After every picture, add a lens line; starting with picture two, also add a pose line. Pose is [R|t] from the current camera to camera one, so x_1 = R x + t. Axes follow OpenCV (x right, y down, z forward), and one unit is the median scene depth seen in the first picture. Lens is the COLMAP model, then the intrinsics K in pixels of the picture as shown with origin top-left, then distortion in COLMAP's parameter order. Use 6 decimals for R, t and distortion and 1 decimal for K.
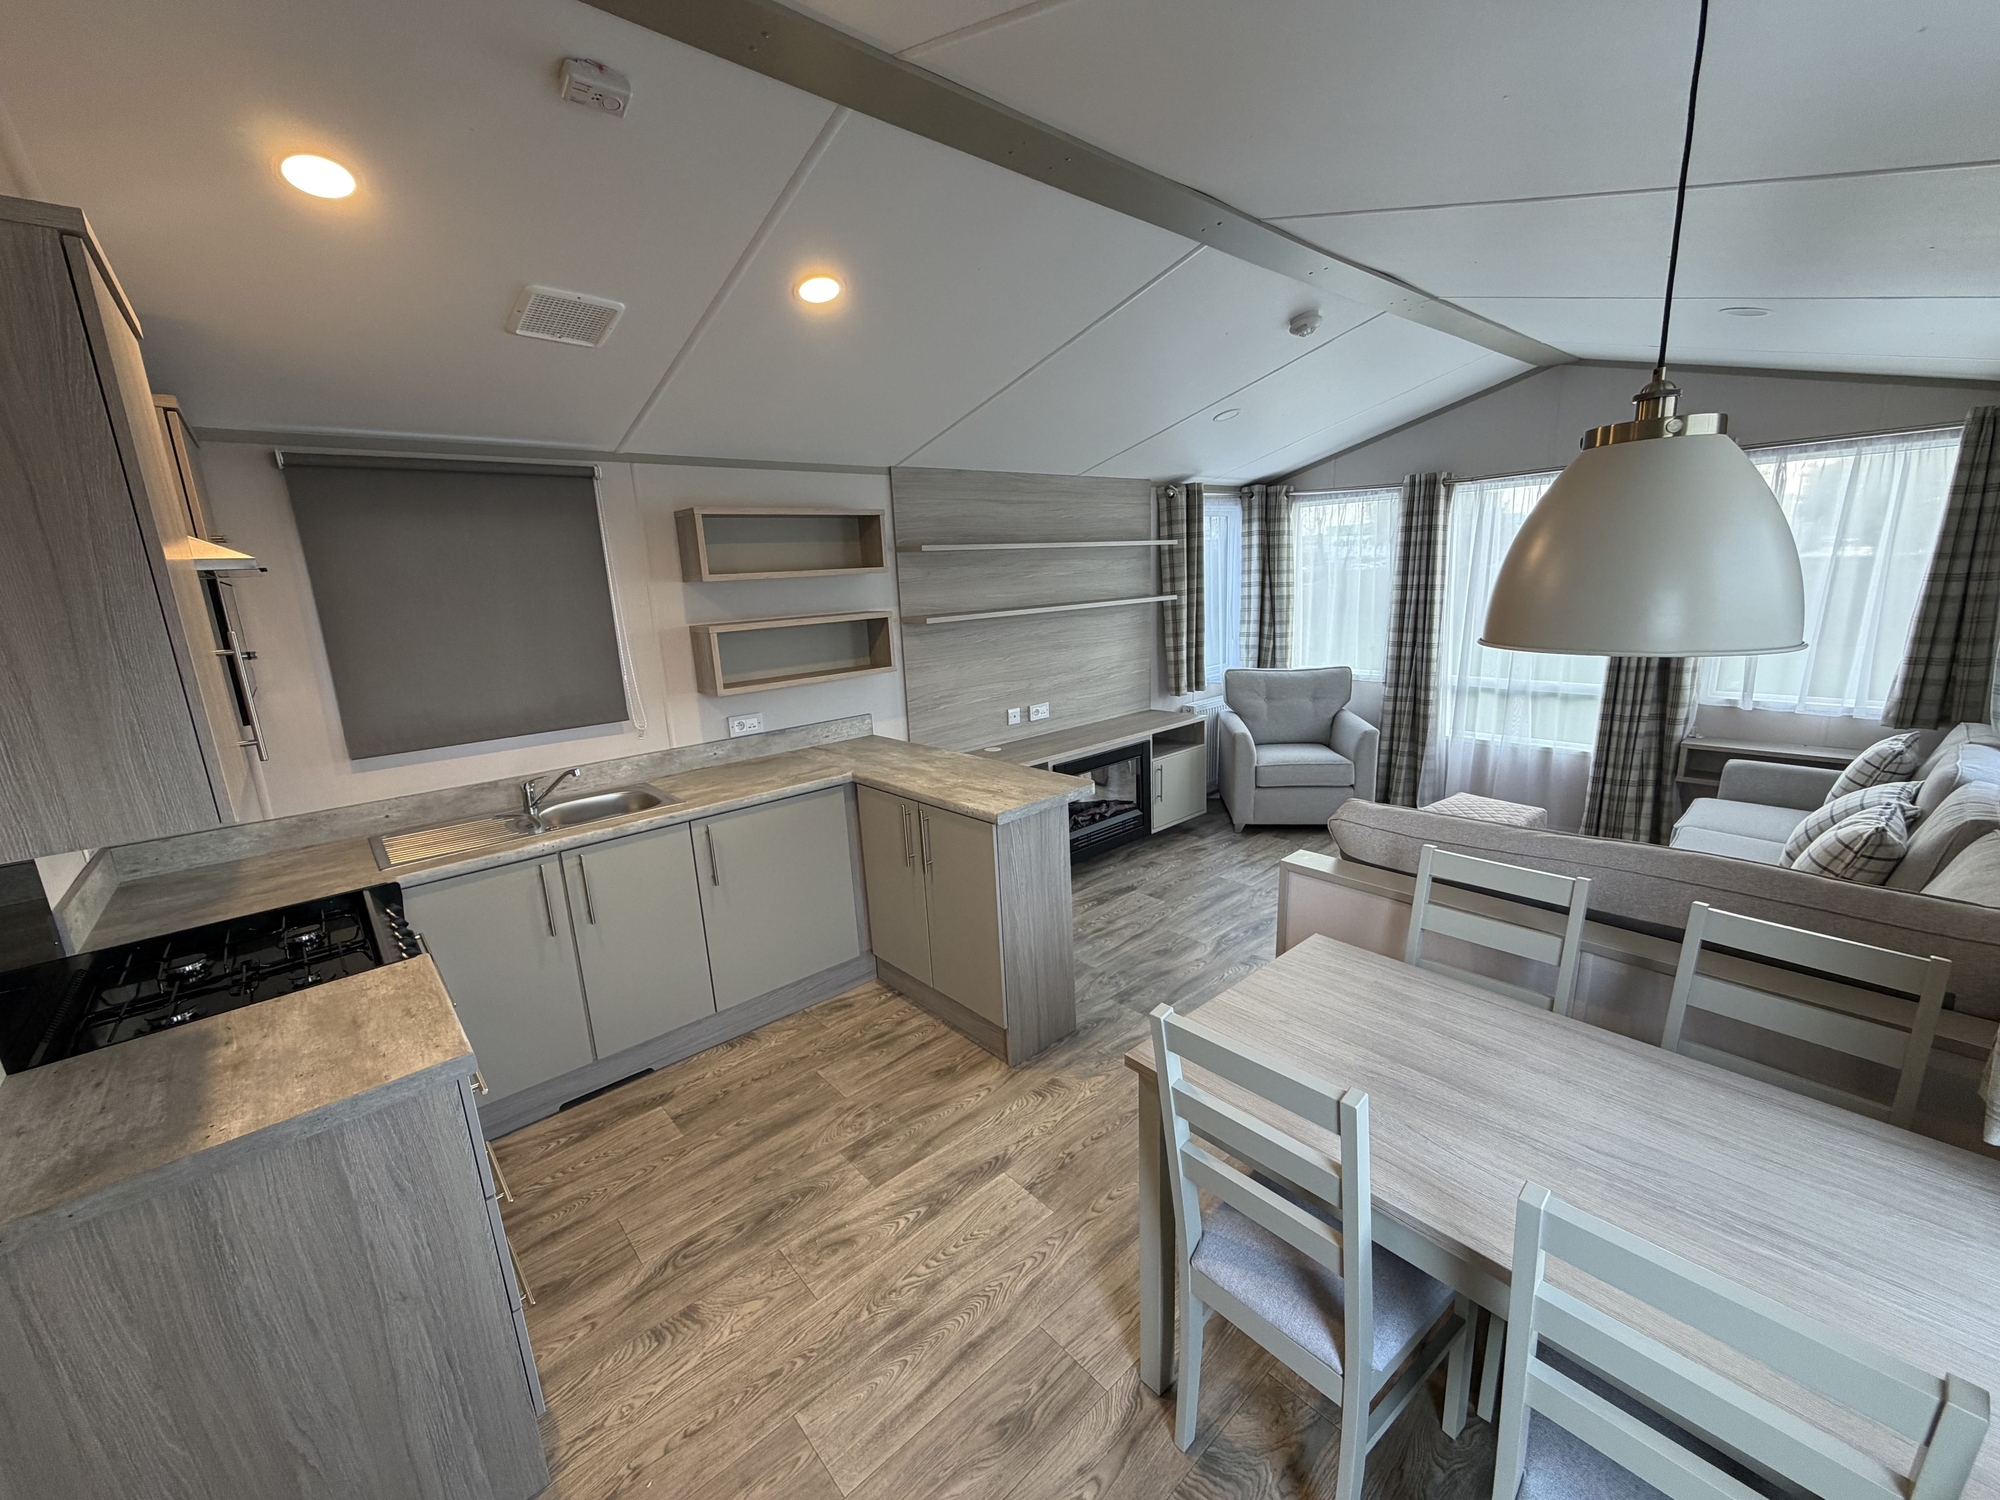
lens RADIAL K [[797.3, 0, 998.3], [0, 797.3, 754.3], [0, 0, 1]] dist [0.000257, 0.000124]
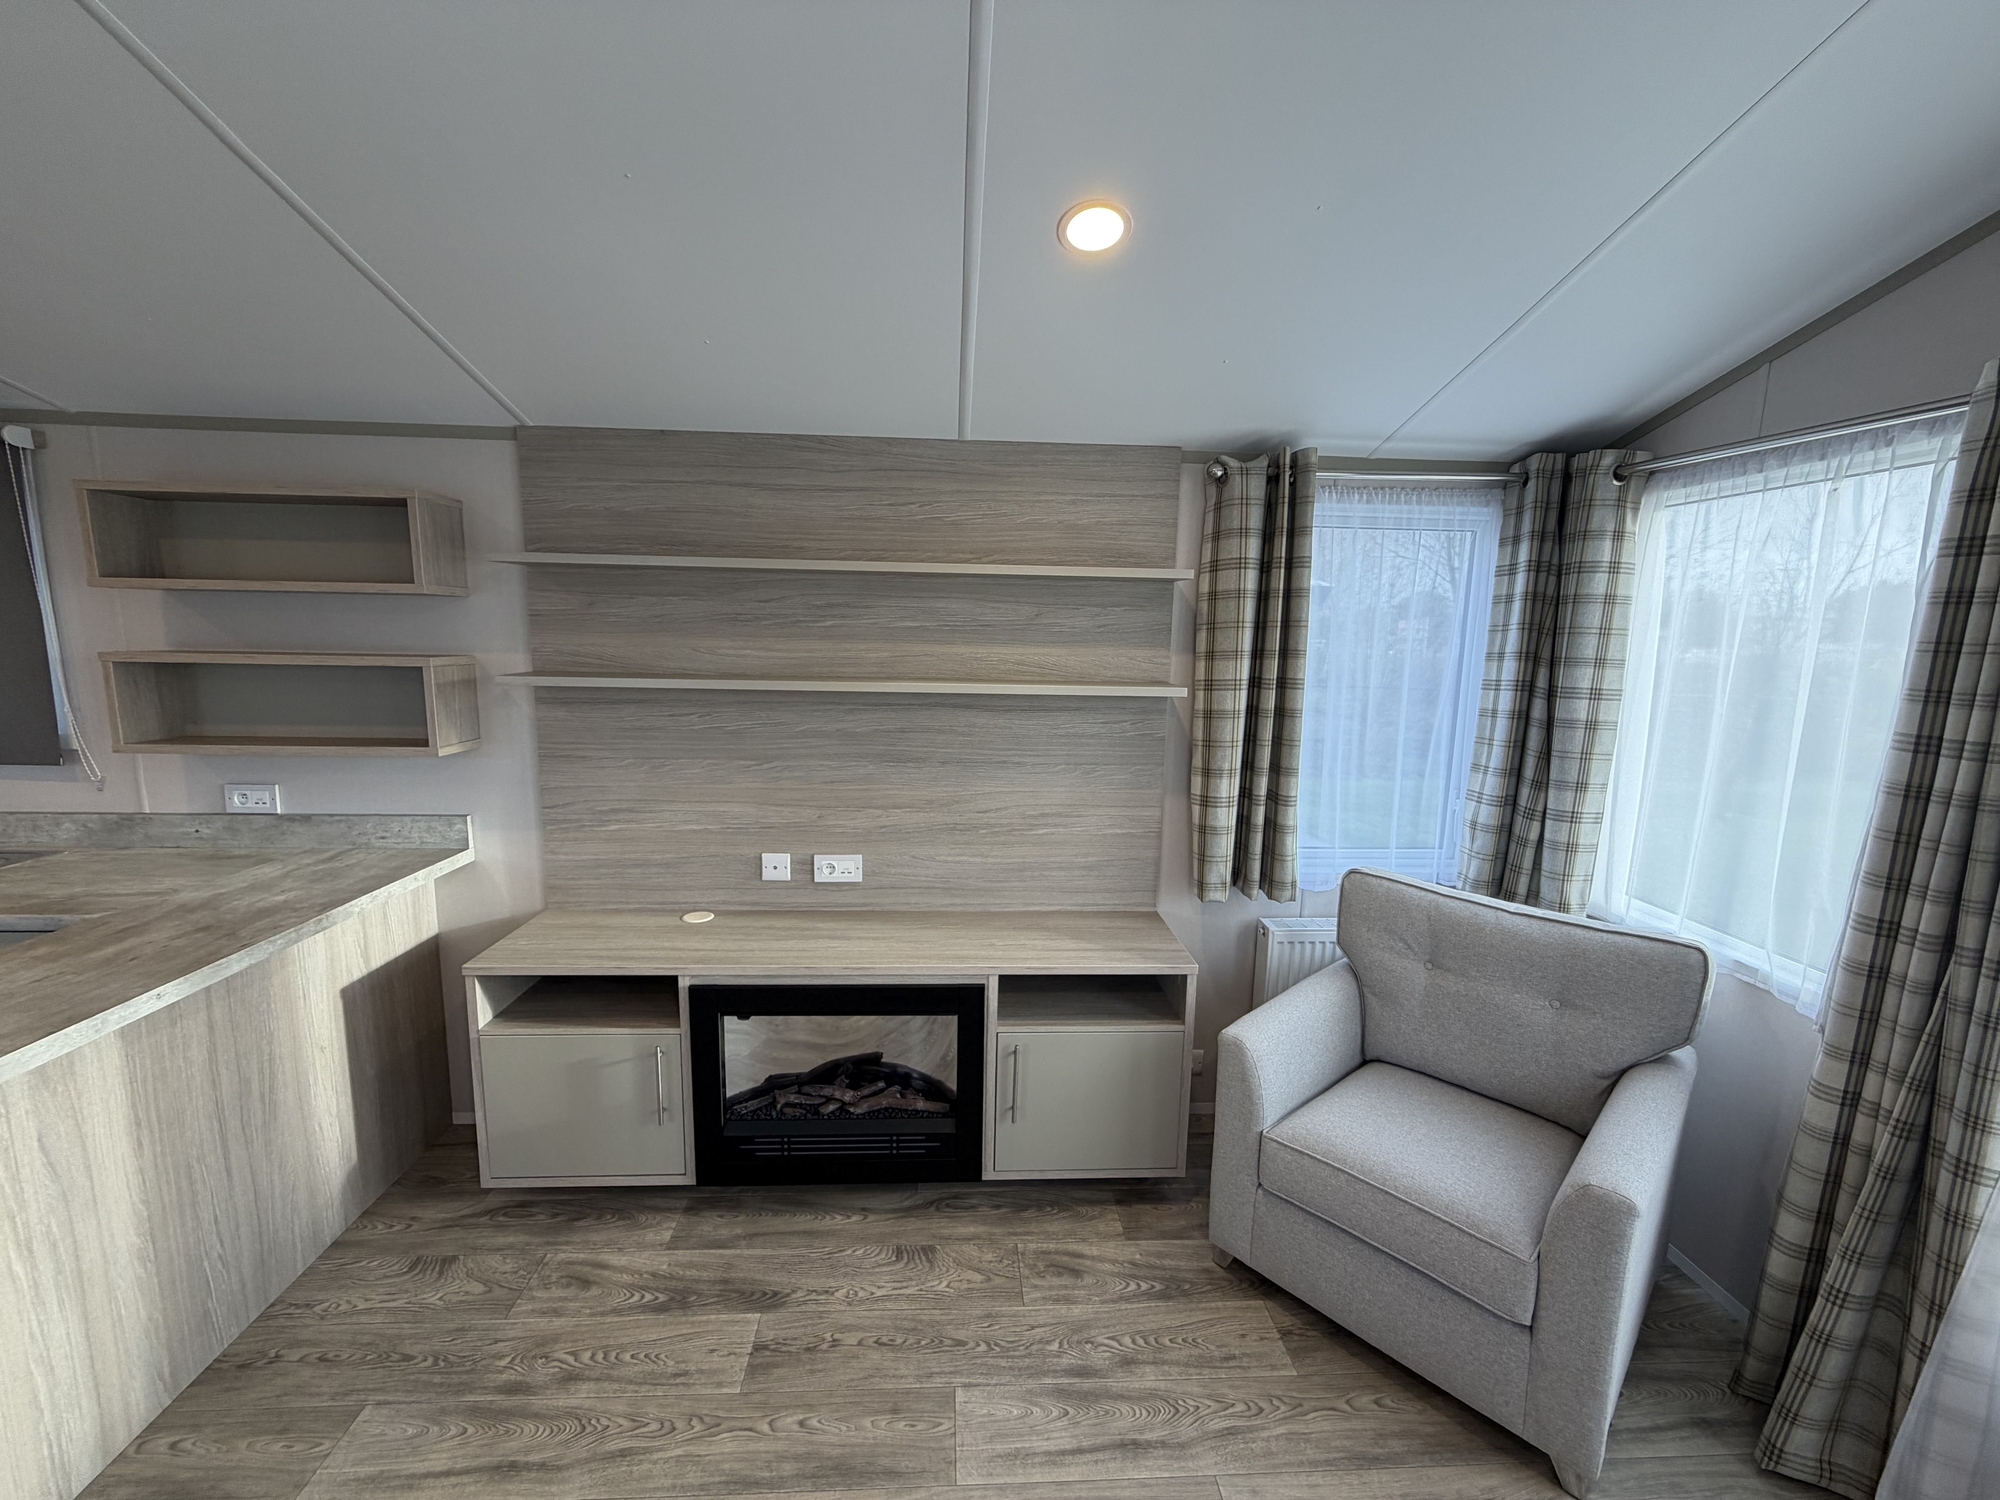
lens RADIAL K [[797.3, 0, 998.3], [0, 797.3, 752.6], [0, 0, 1]] dist [0.000976, -0.000505]
pose [[0.783146, 0.153756, -0.602529, 0.443733], [-0.196159, 0.980561, -0.004737, -0.146731], [0.590088, 0.121901, 0.798083, 0.601391]]
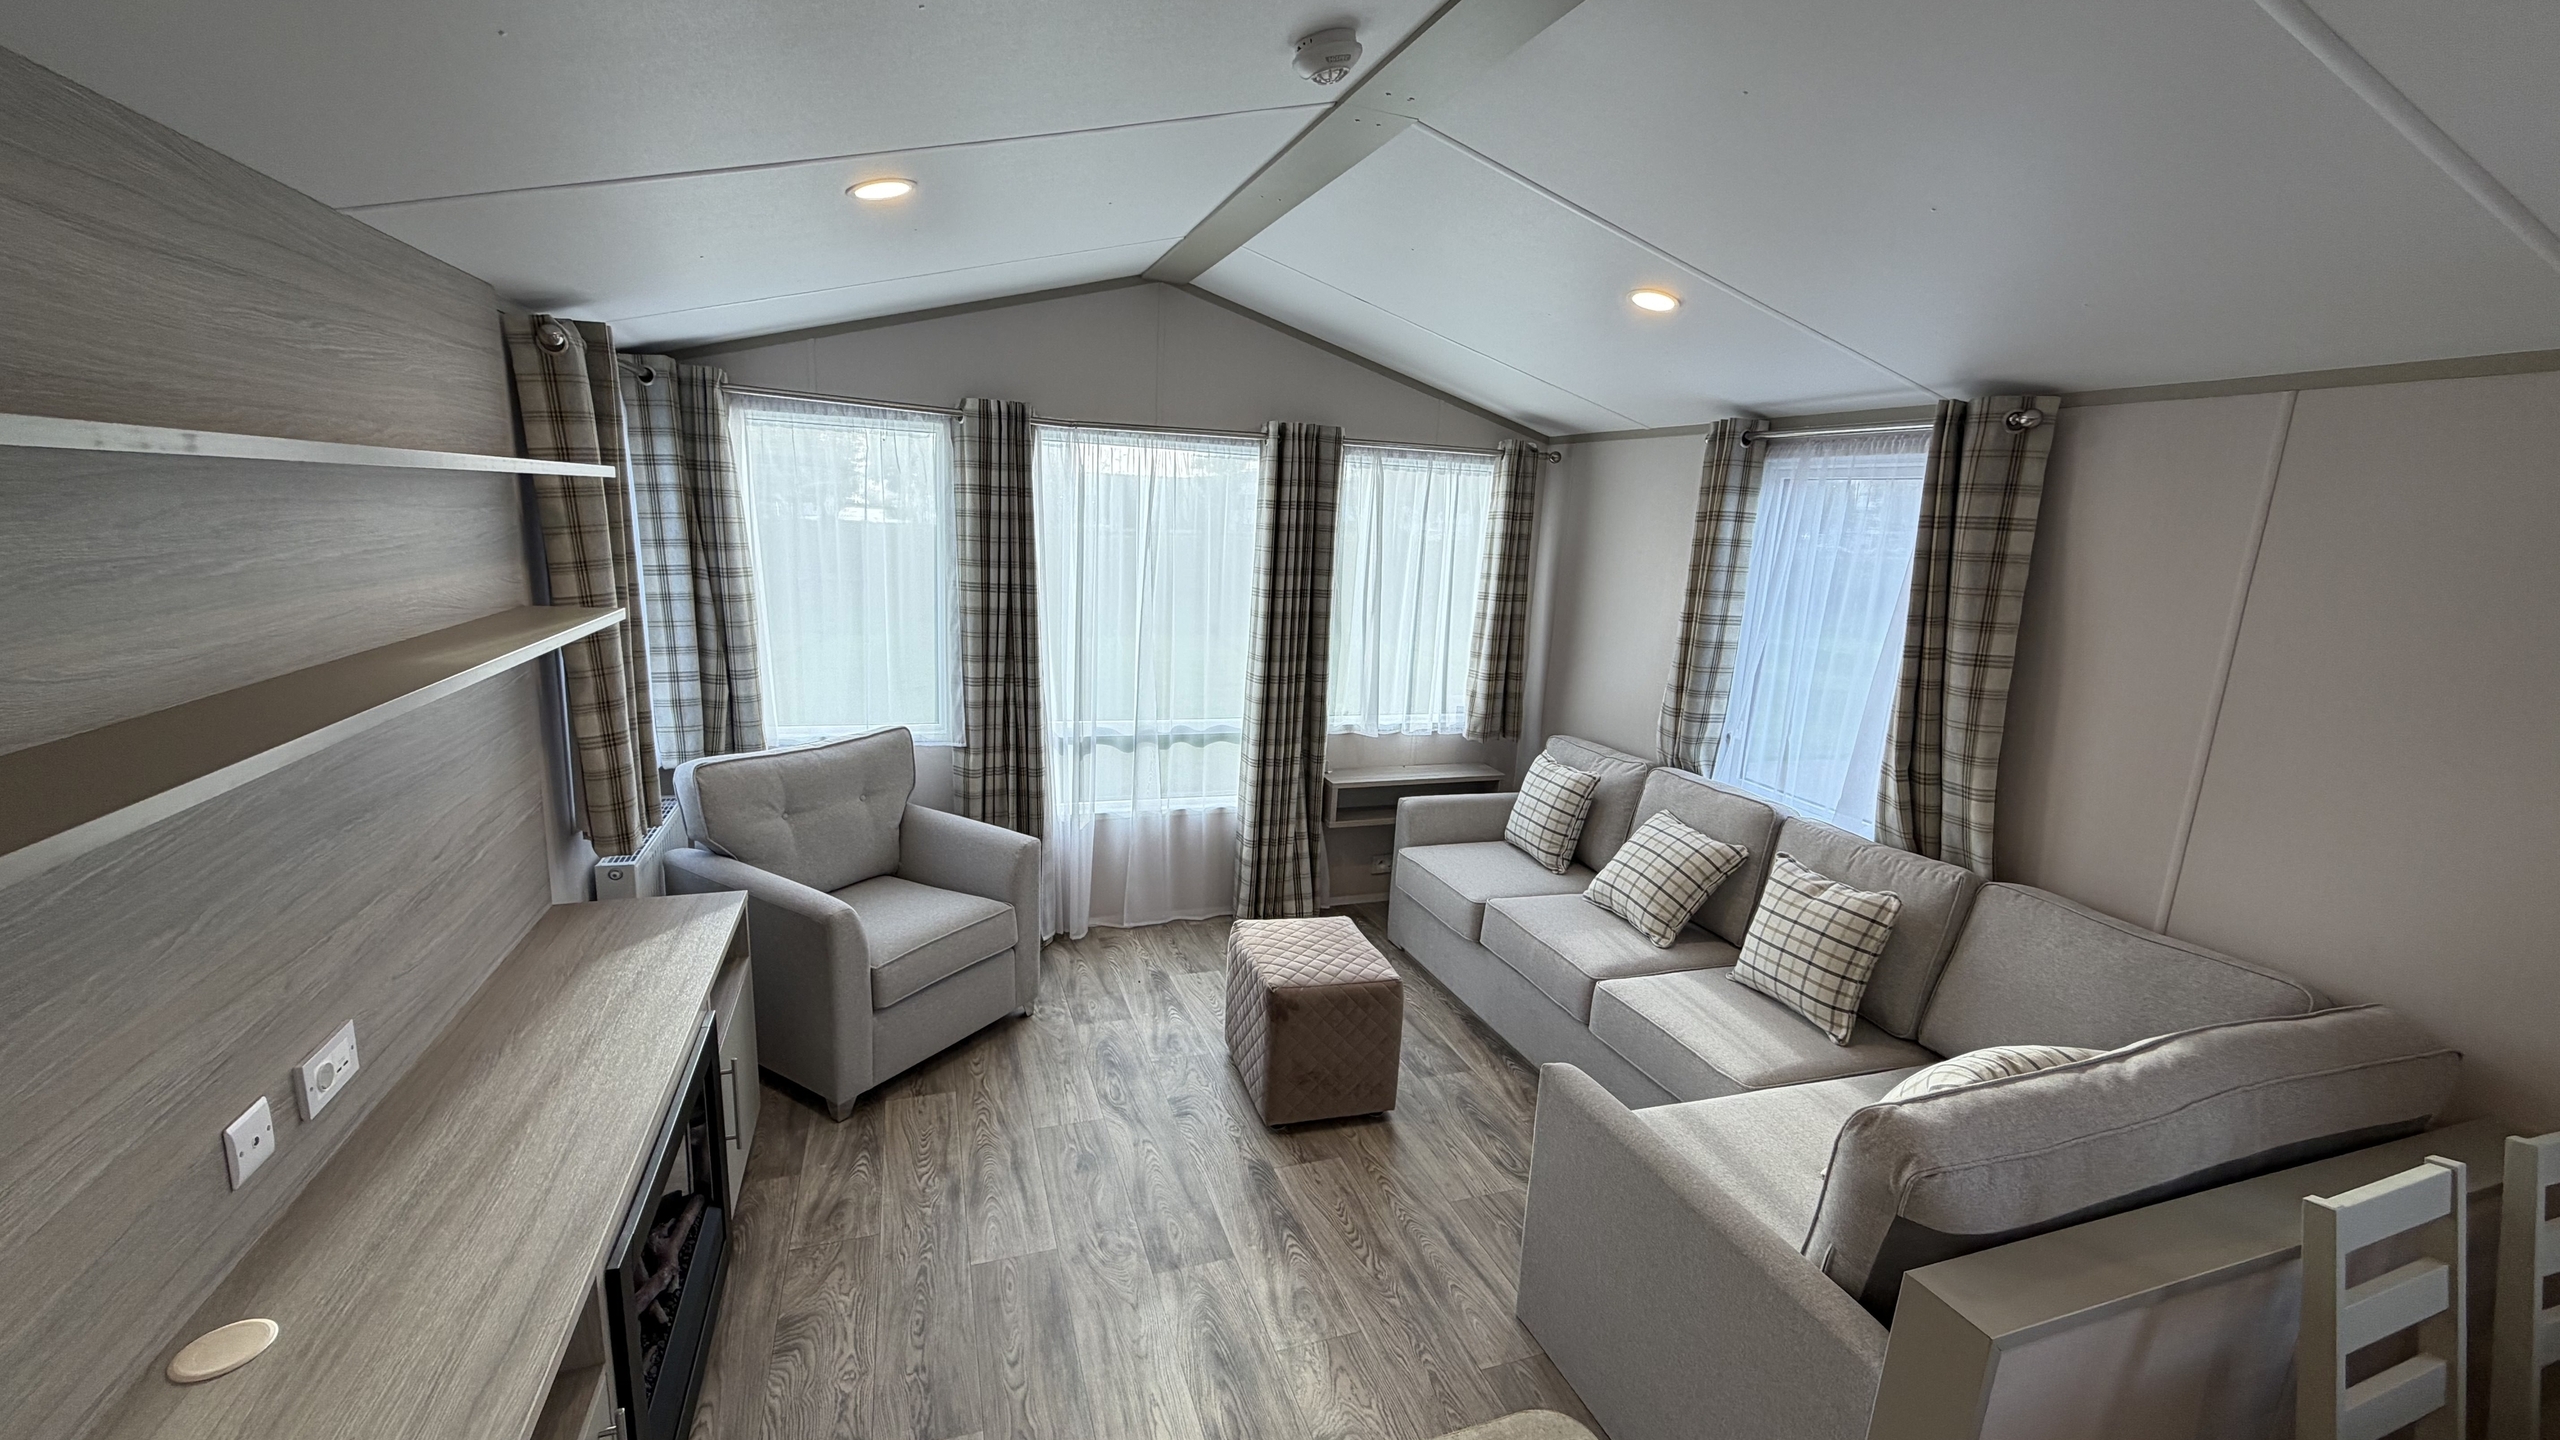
lens RADIAL K [[1018.2, 0, 1265.0], [0, 1018.2, 720.7], [0, 0, 1]] dist [0.001228, -0.000007]
pose [[0.379440, -0.120135, 0.917384, -0.124596], [0.144828, 0.987023, 0.069352, -0.141655], [-0.913811, 0.106548, 0.391915, 0.554831]]
